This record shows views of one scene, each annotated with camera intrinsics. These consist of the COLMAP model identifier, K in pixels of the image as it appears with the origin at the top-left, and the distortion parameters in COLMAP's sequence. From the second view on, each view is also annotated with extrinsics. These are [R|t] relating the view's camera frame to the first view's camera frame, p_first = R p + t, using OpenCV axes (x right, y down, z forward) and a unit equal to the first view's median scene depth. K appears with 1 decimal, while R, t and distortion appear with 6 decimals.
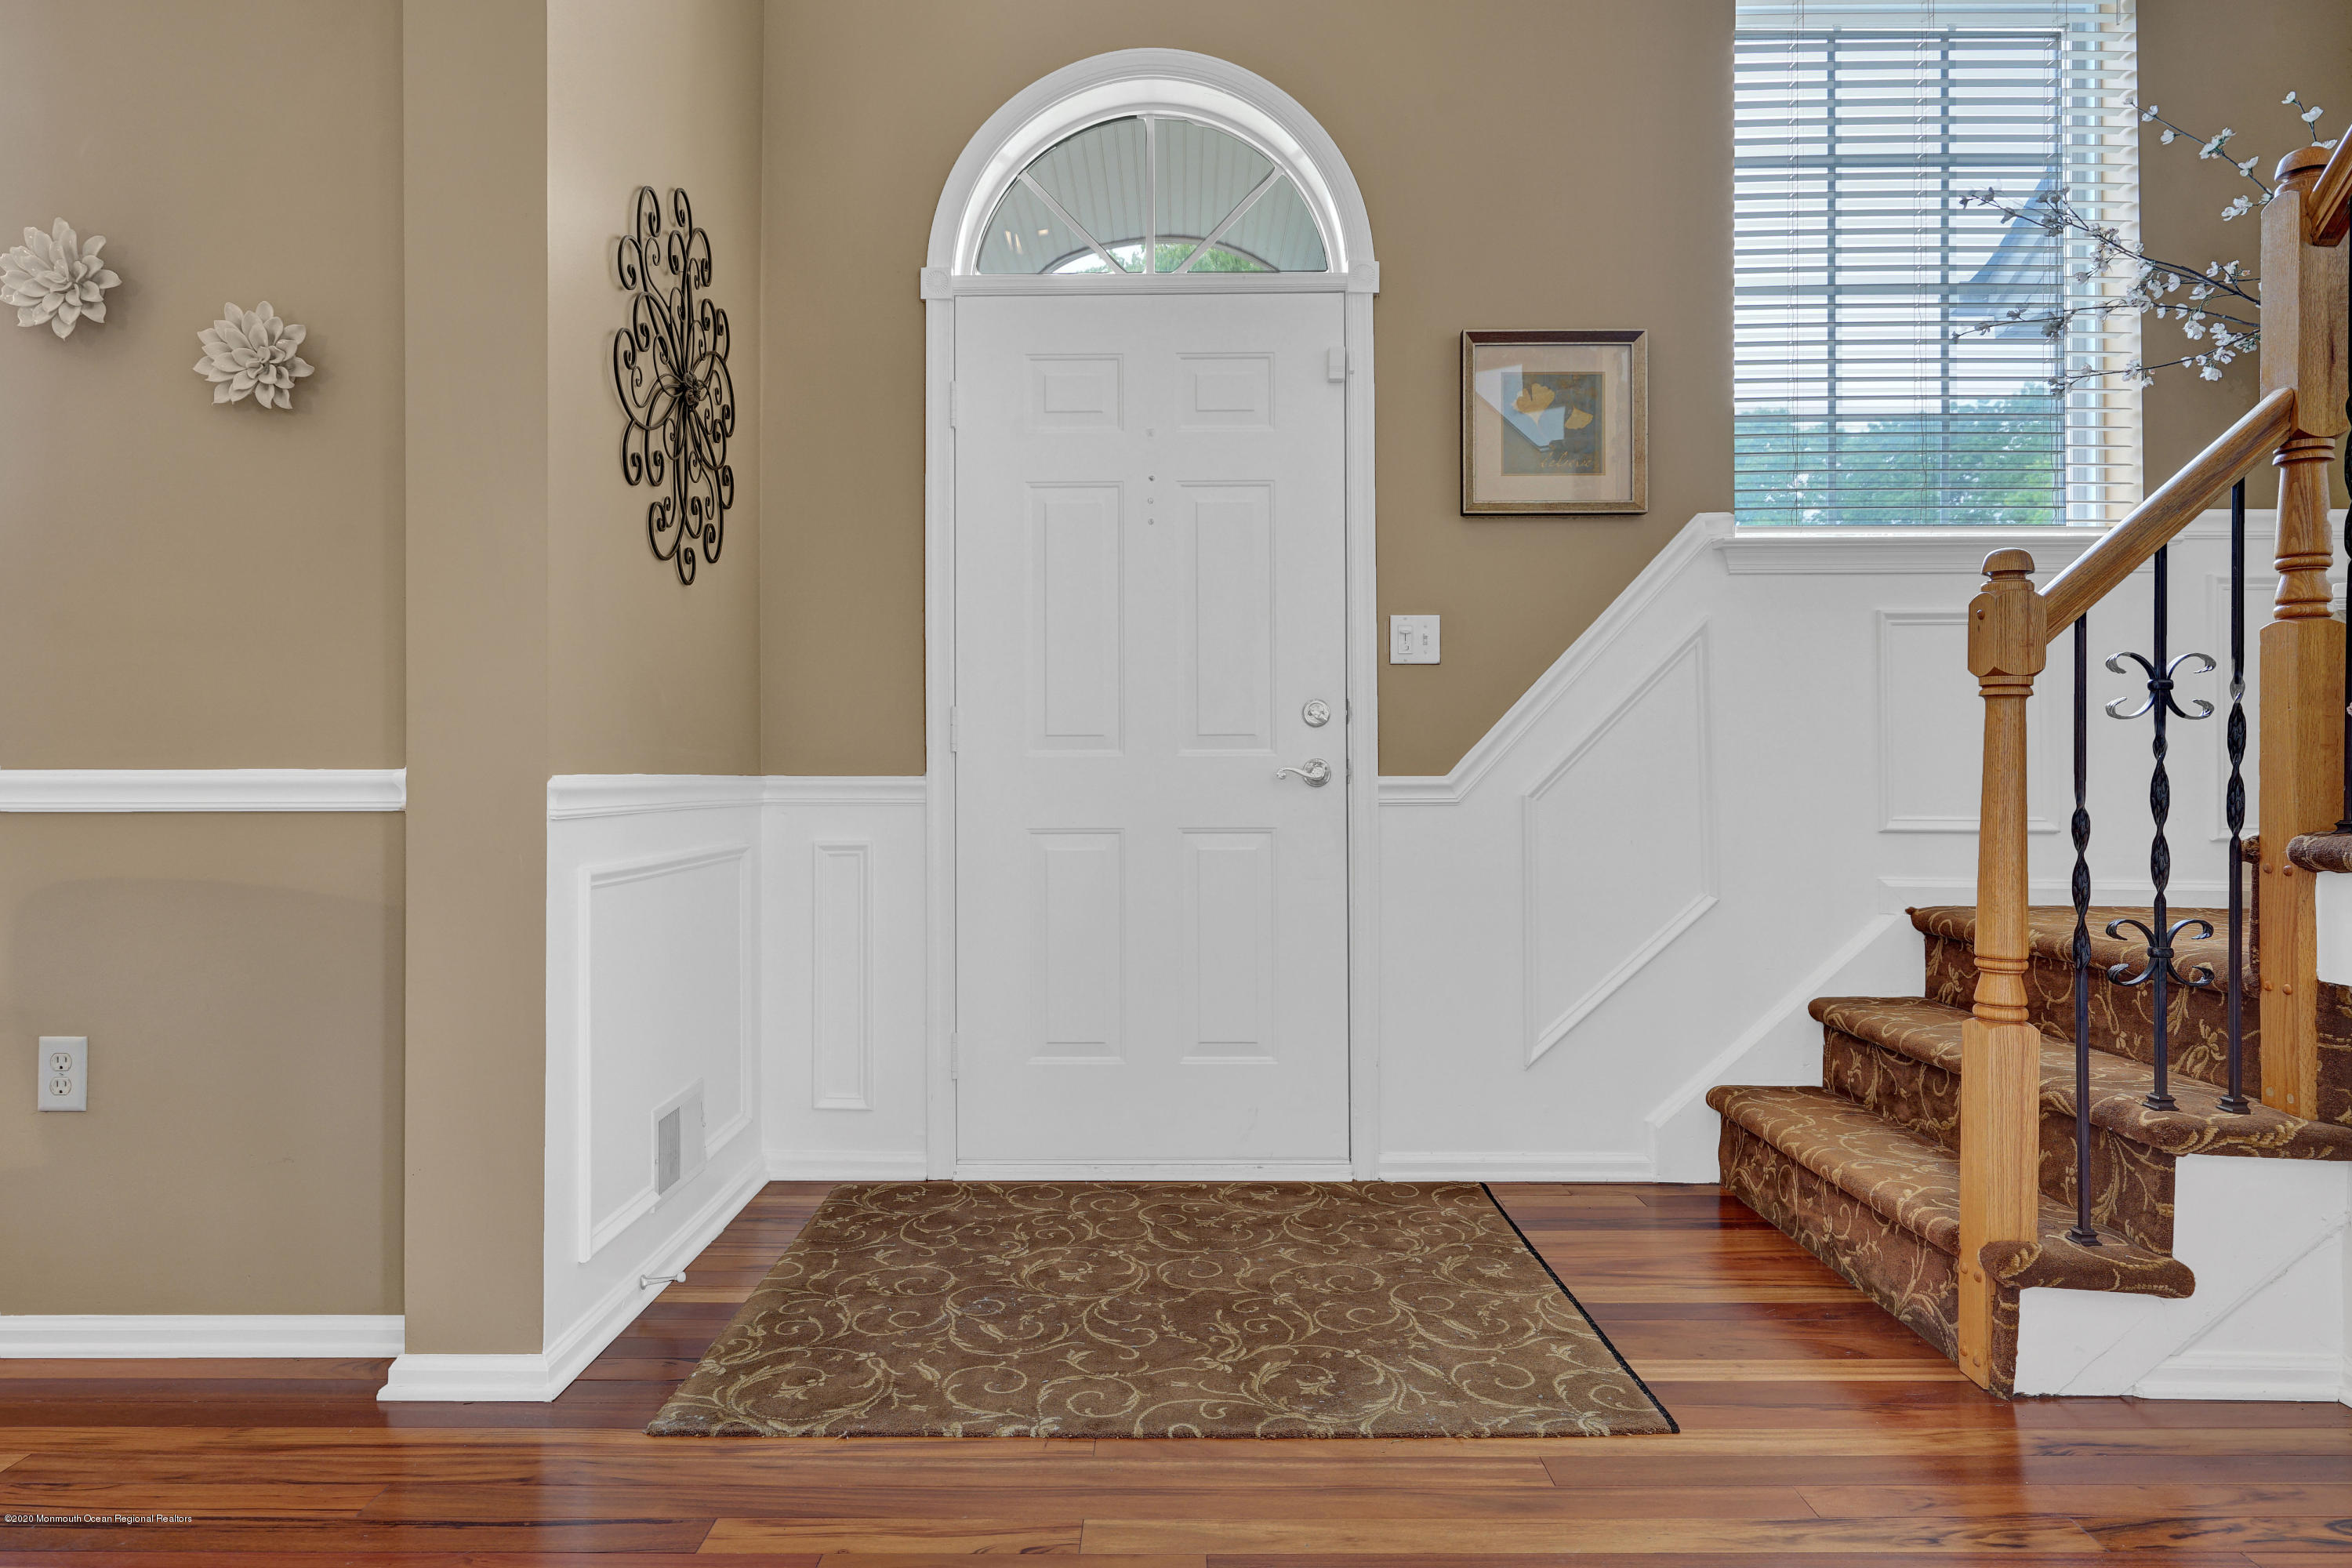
lens RADIAL K [[1462.9, 0, 1162.7], [0, 1462.9, 778.2], [0, 0, 1]] dist [0.002440, -0.002545]
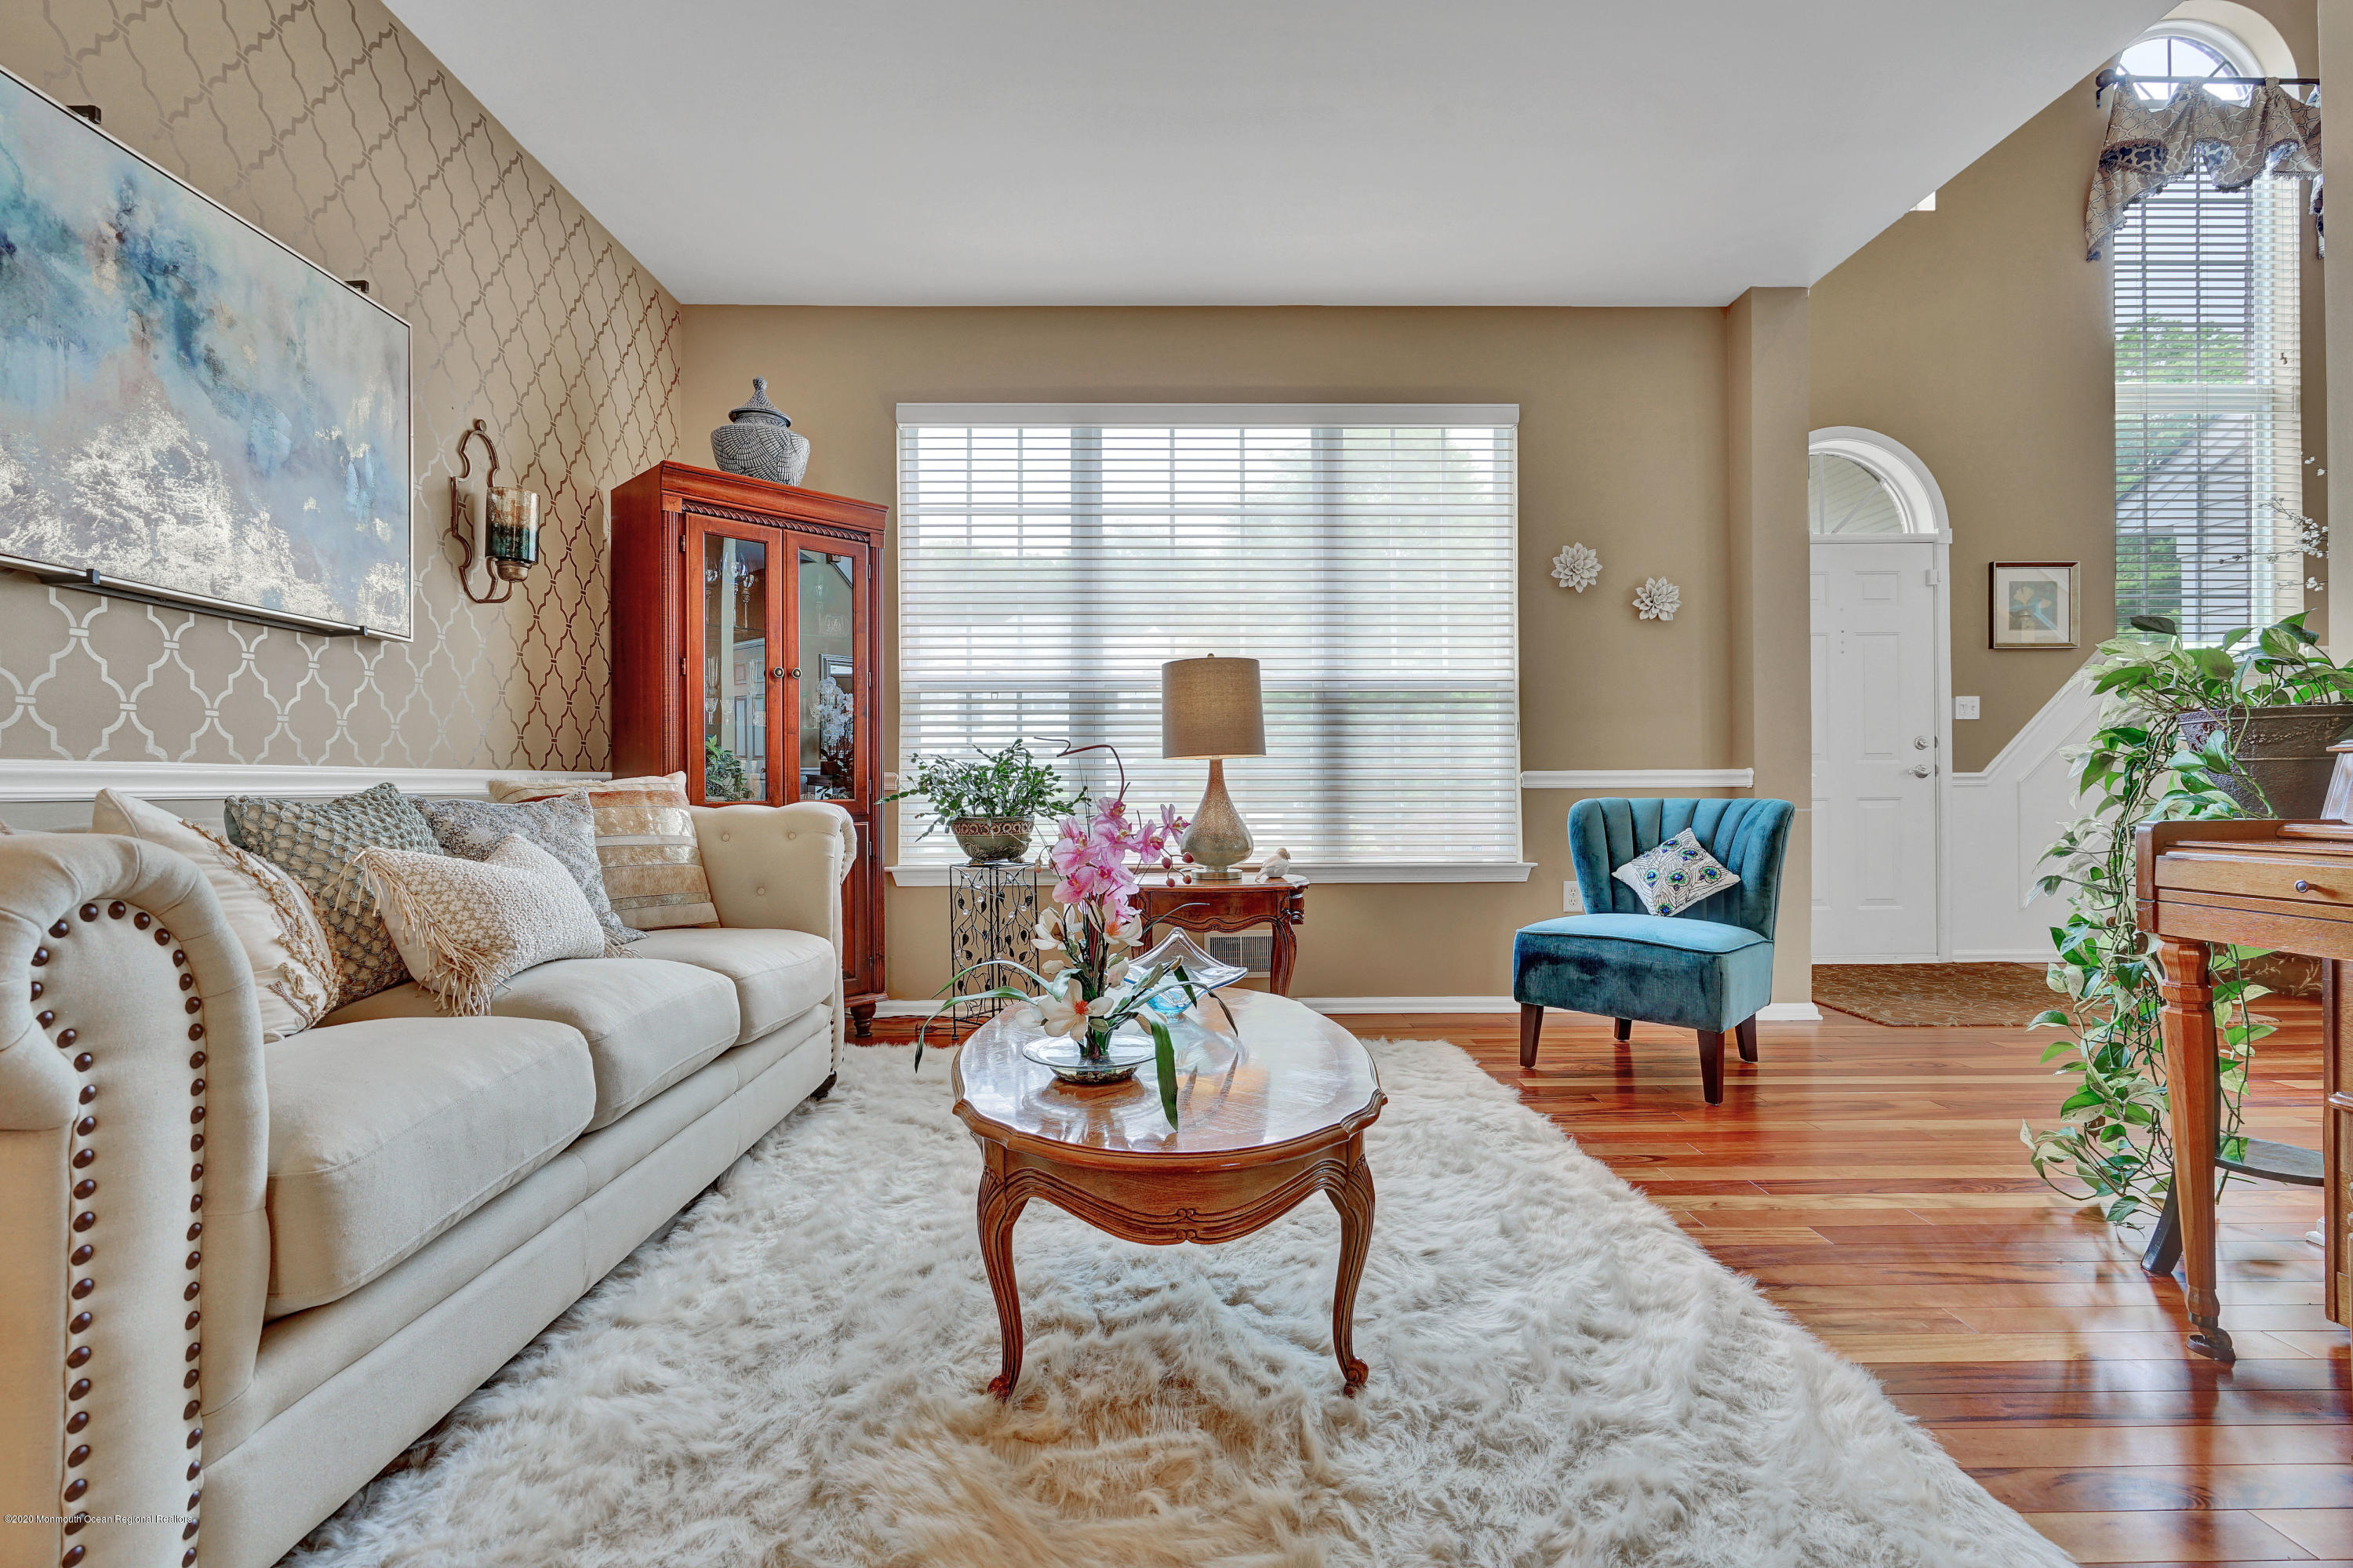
lens RADIAL K [[1077.4, 0, 1171.4], [0, 1077.4, 789.6], [0, 0, 1]] dist [-0.009728, 0.003943]
pose [[0.999817, -0.002139, 0.019018, -1.162907], [0.001888, 0.999911, 0.013217, 0.000477], [-0.019044, -0.013179, 0.999732, -0.609077]]
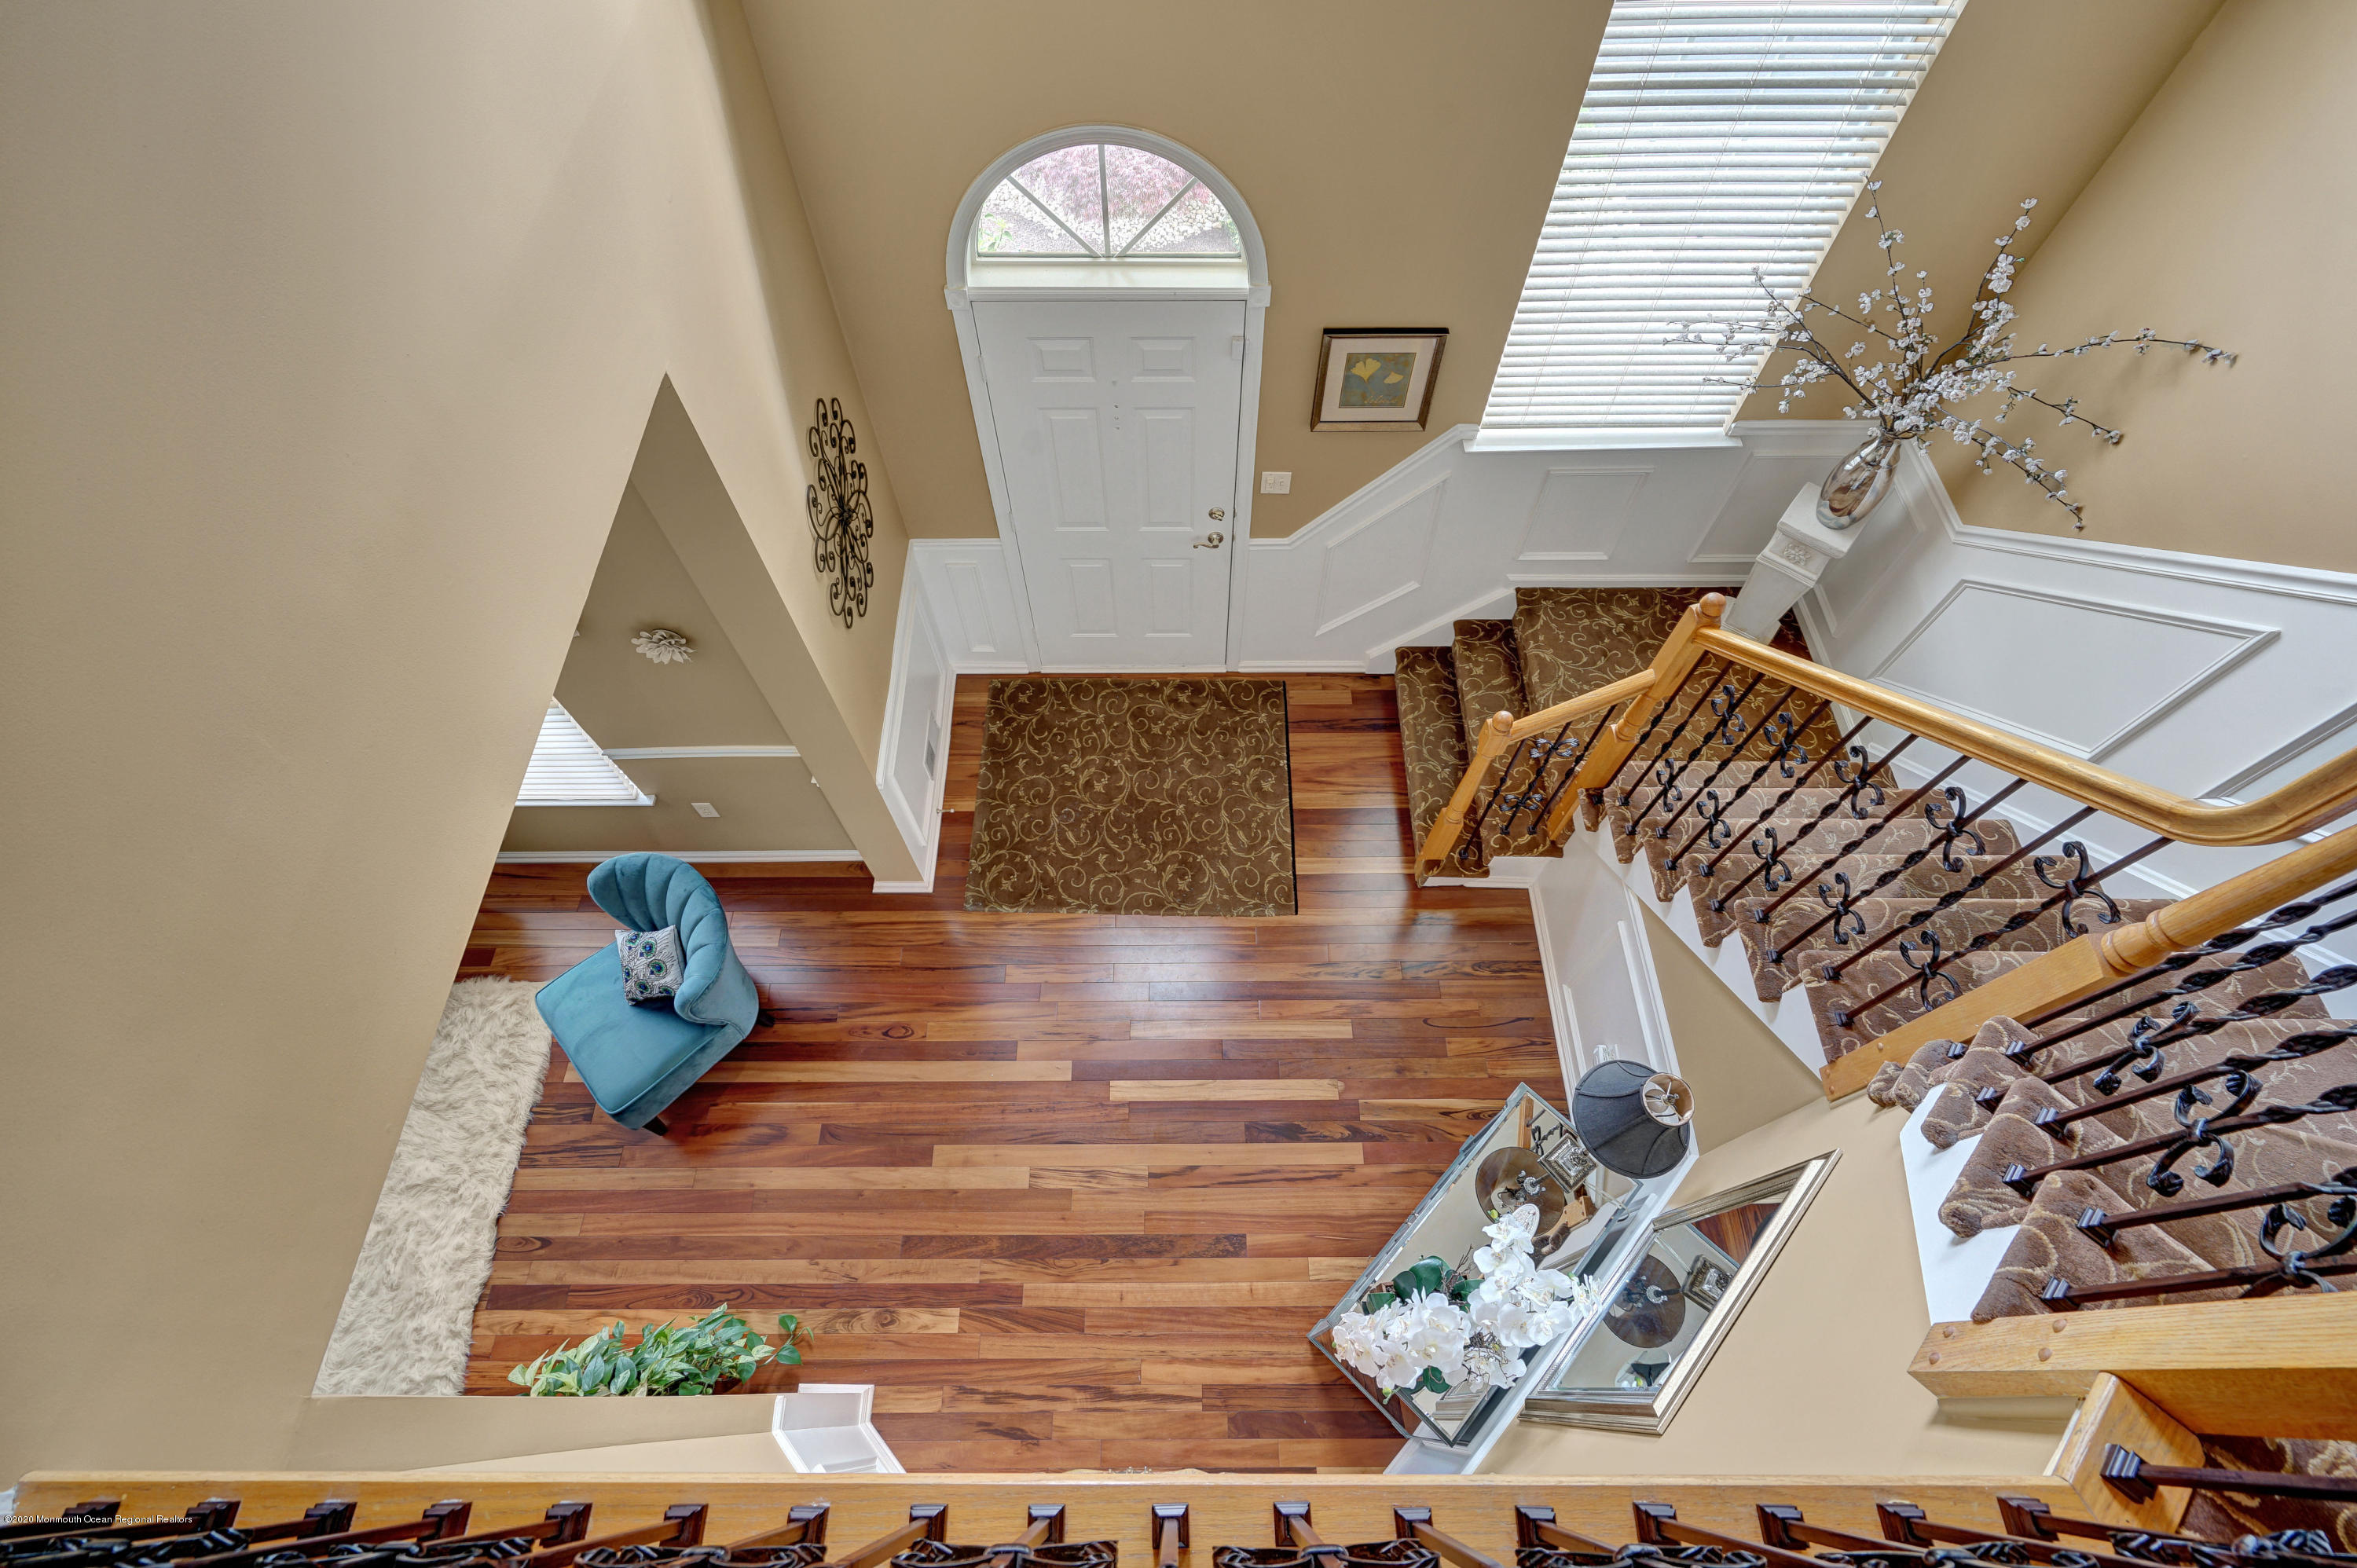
lens RADIAL K [[1079.1, 0, 1178.2], [0, 1079.1, 777.7], [0, 0, 1]] dist [-0.009728, 0.003943]
pose [[0.999926, 0.006247, -0.010412, 0.085802], [0.005982, 0.492802, 0.870121, -1.183244], [0.010567, -0.870119, 0.492729, 0.088577]]
